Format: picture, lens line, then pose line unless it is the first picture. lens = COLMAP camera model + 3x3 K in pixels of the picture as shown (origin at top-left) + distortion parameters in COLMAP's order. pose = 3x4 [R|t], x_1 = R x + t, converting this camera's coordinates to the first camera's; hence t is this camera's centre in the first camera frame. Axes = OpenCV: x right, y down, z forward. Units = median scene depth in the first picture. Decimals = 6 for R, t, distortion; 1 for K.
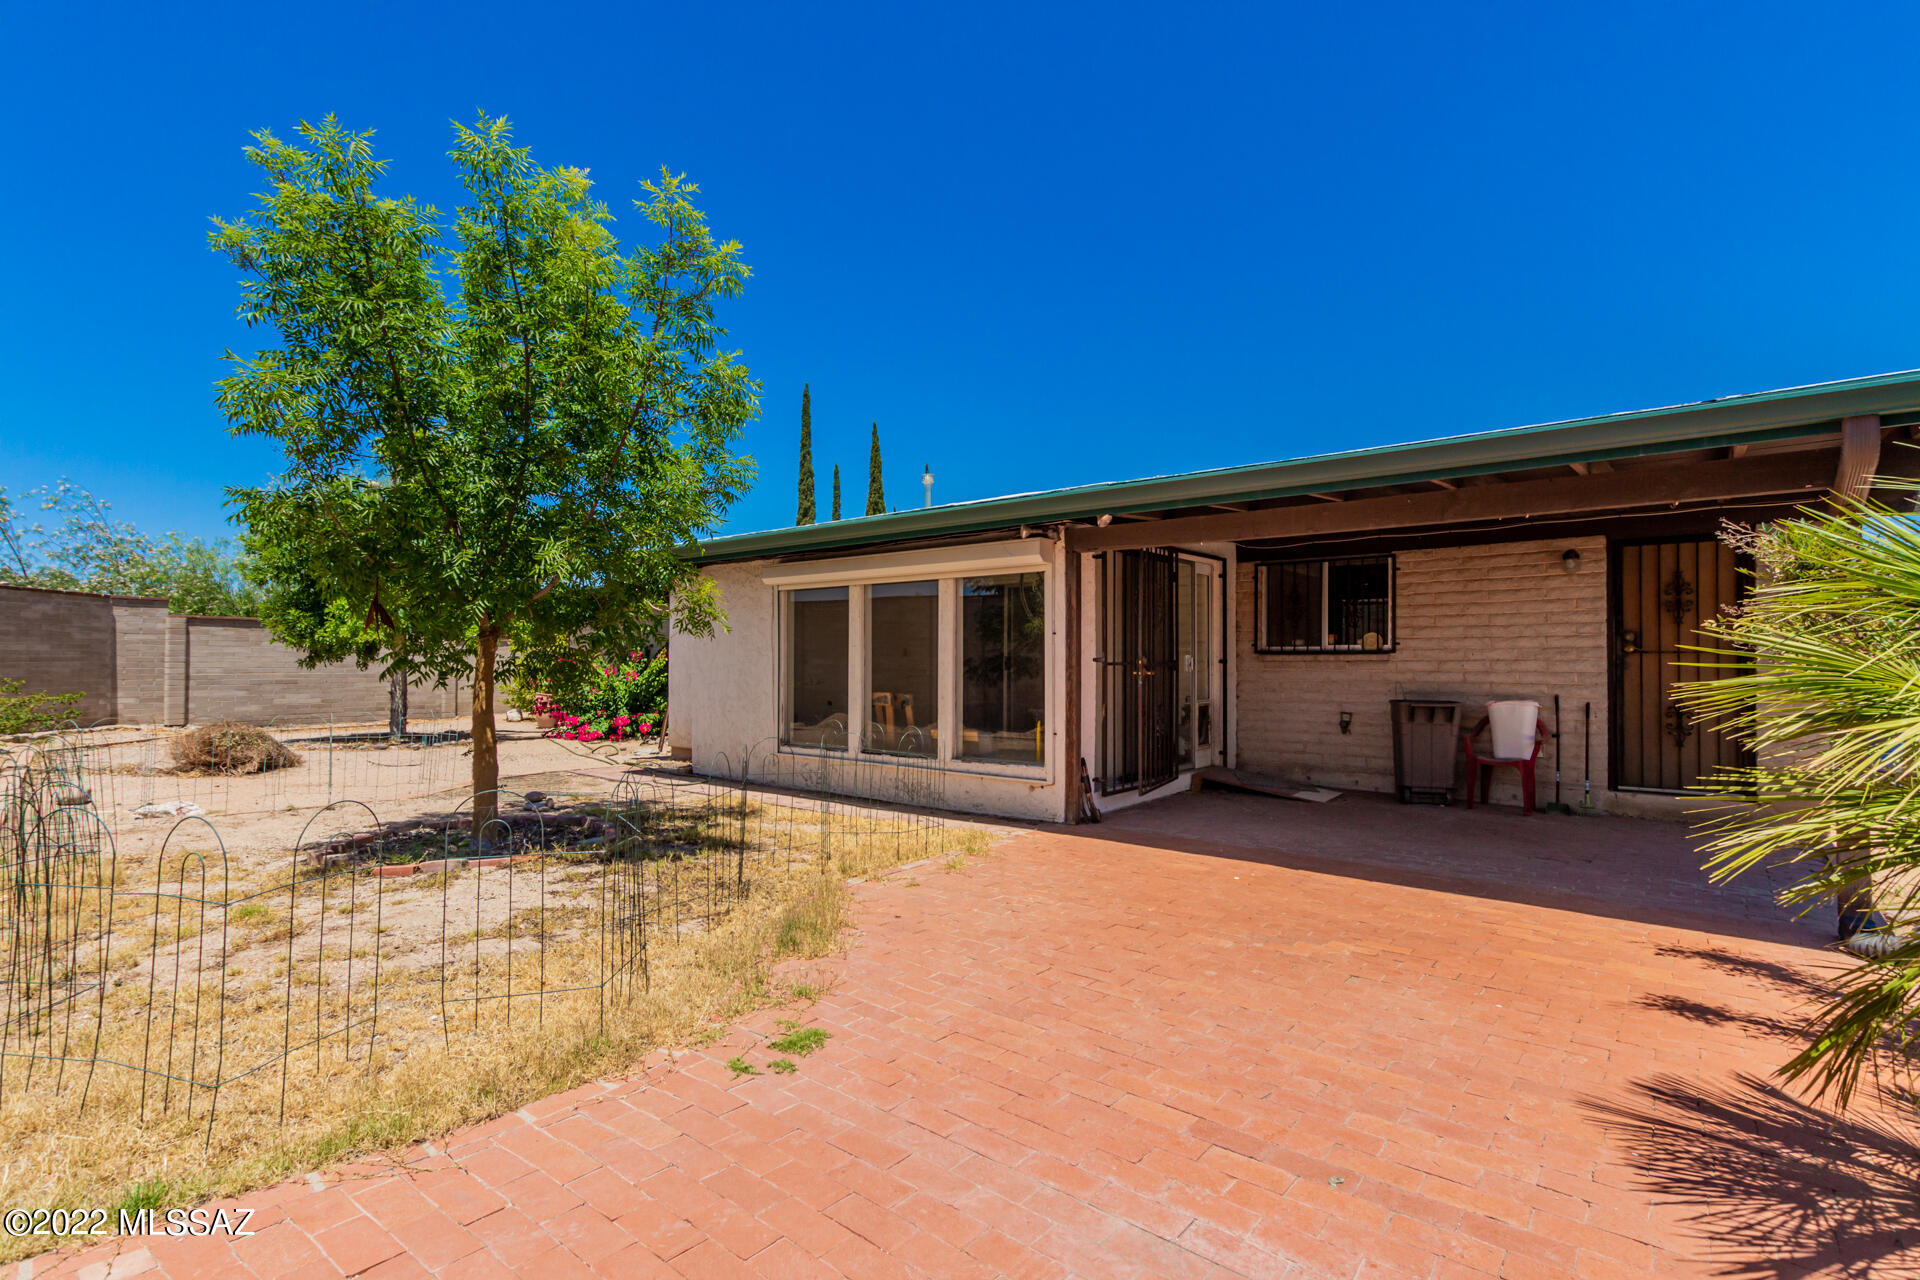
lens RADIAL K [[896.5, 0, 949.1], [0, 896.5, 643.5], [0, 0, 1]] dist [0.018645, -0.000325]
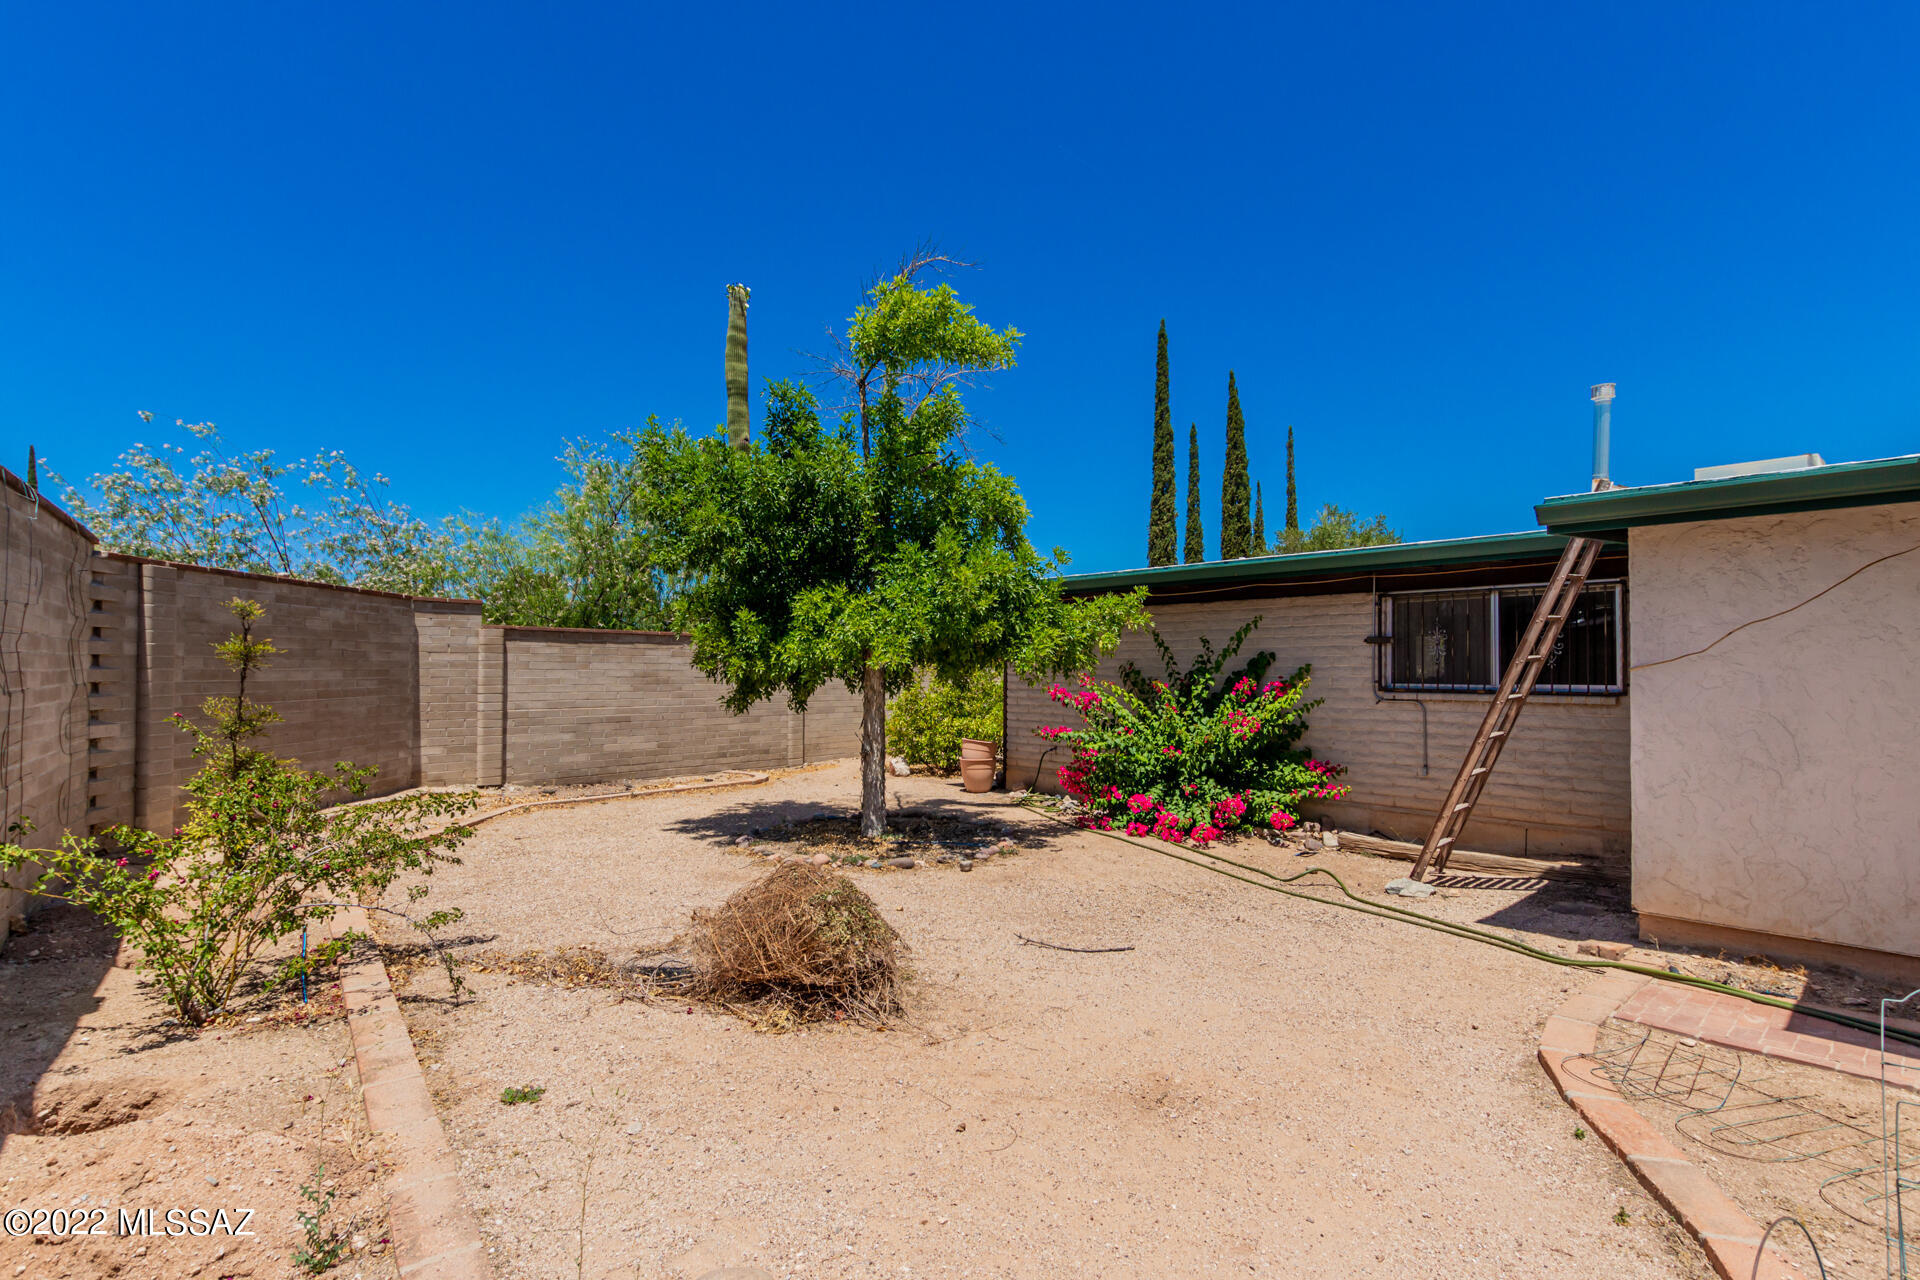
lens RADIAL K [[896.5, 0, 949.1], [0, 896.5, 643.5], [0, 0, 1]] dist [0.018645, -0.000325]
pose [[0.992300, -0.004441, -0.123781, -0.426451], [0.003350, 0.999954, -0.009023, -0.010043], [0.123815, 0.008539, 0.992269, 0.369930]]
